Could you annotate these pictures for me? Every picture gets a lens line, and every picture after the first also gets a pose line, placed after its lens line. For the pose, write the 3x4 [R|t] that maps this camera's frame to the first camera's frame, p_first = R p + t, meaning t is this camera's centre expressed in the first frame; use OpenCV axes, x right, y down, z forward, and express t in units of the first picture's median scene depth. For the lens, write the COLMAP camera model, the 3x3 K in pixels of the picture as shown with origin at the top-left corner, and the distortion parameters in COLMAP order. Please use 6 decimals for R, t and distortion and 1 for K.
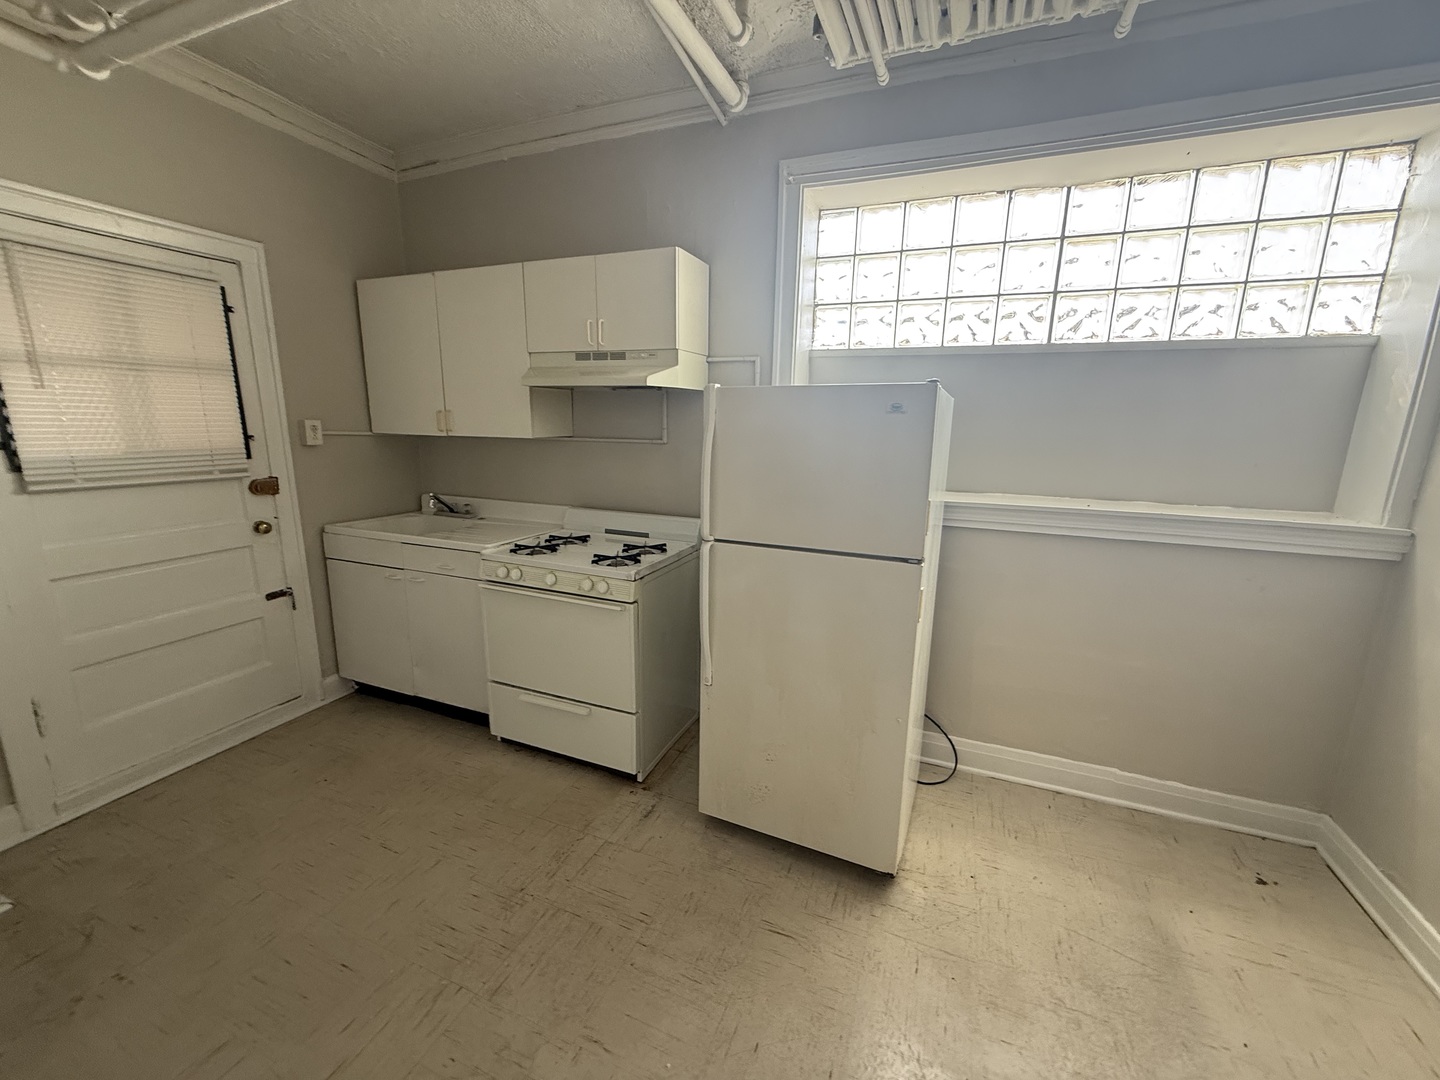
lens RADIAL K [[574.3, 0, 720.6], [0, 574.3, 538.1], [0, 0, 1]] dist [-0.000055, 0.000159]
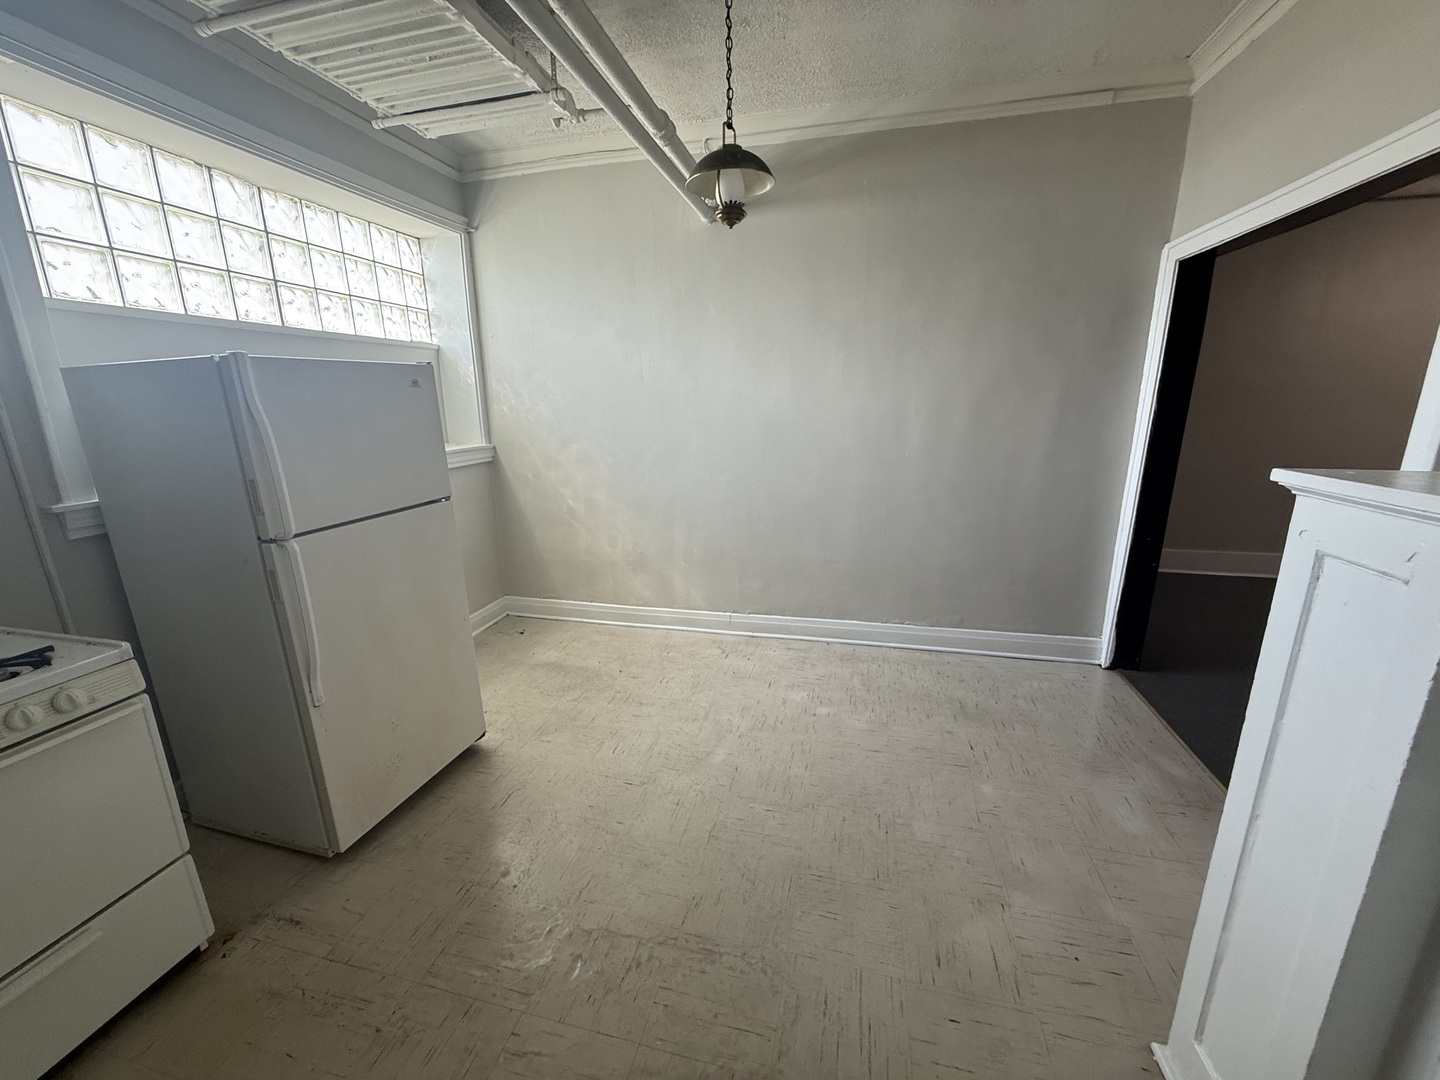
lens RADIAL K [[574.3, 0, 716.6], [0, 574.3, 538.9], [0, 0, 1]] dist [-0.000055, 0.000159]
pose [[-0.148107, -0.253665, 0.955886, -0.735101], [0.219739, 0.933945, 0.281889, -0.076664], [-0.964251, 0.251795, -0.082584, 0.362849]]
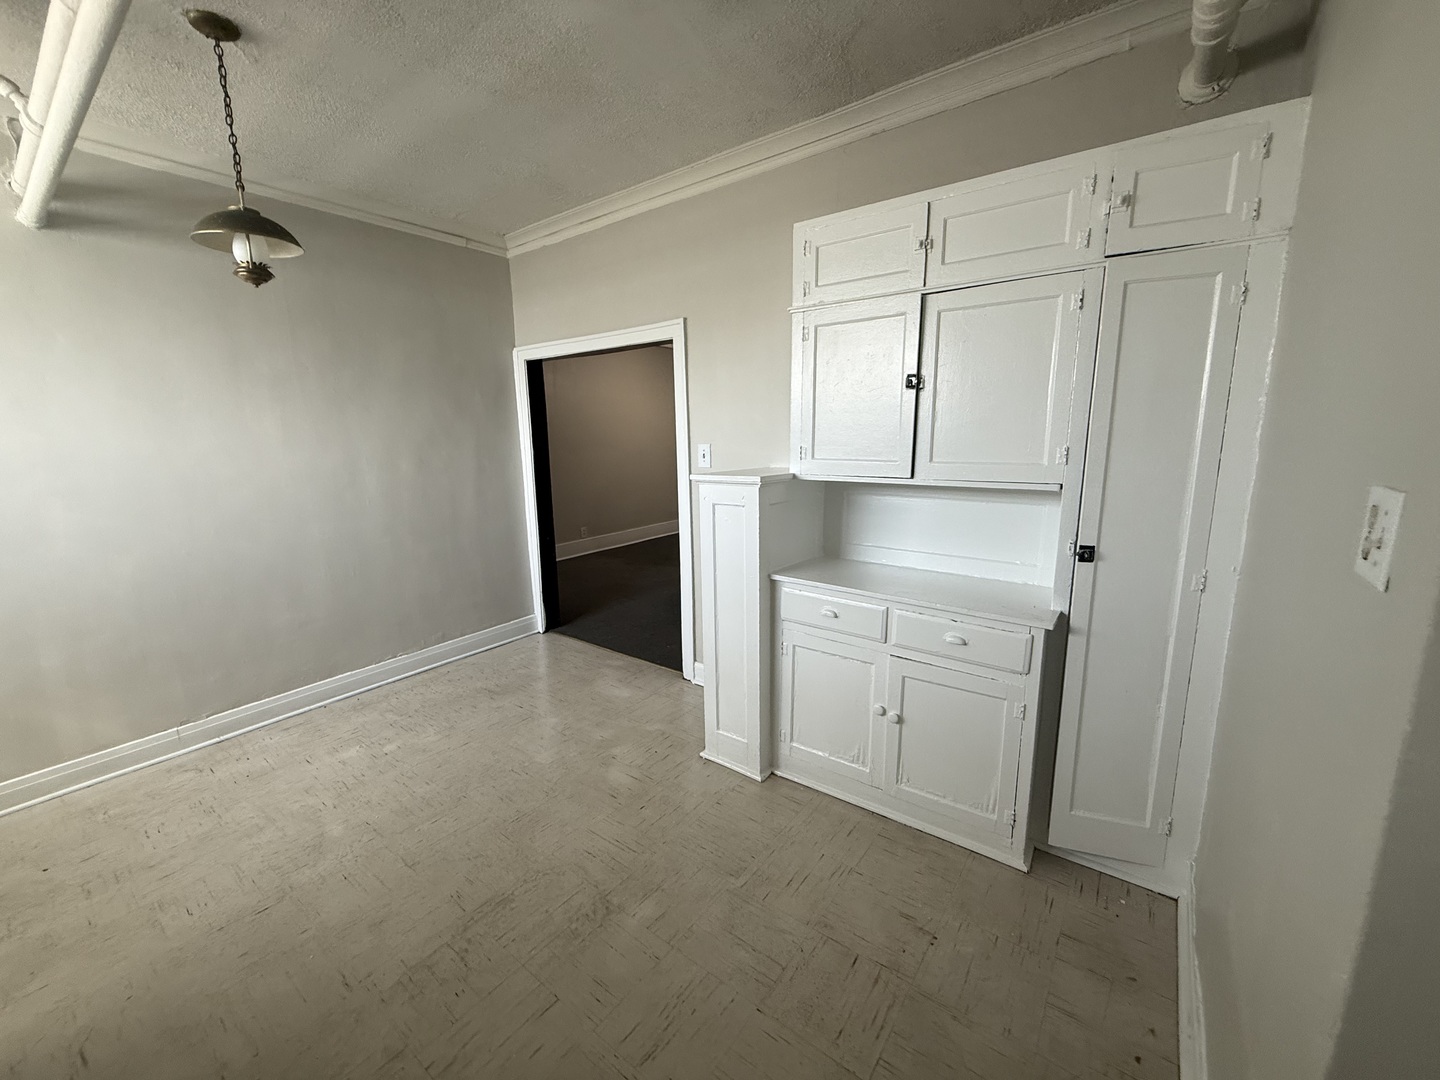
lens RADIAL K [[574.3, 0, 718.0], [0, 574.3, 536.9], [0, 0, 1]] dist [-0.000055, 0.000159]
pose [[-0.966853, -0.044351, 0.251453, -0.693616], [0.057059, 0.922366, 0.382081, -0.205064], [-0.248878, 0.383763, -0.889261, 0.870545]]
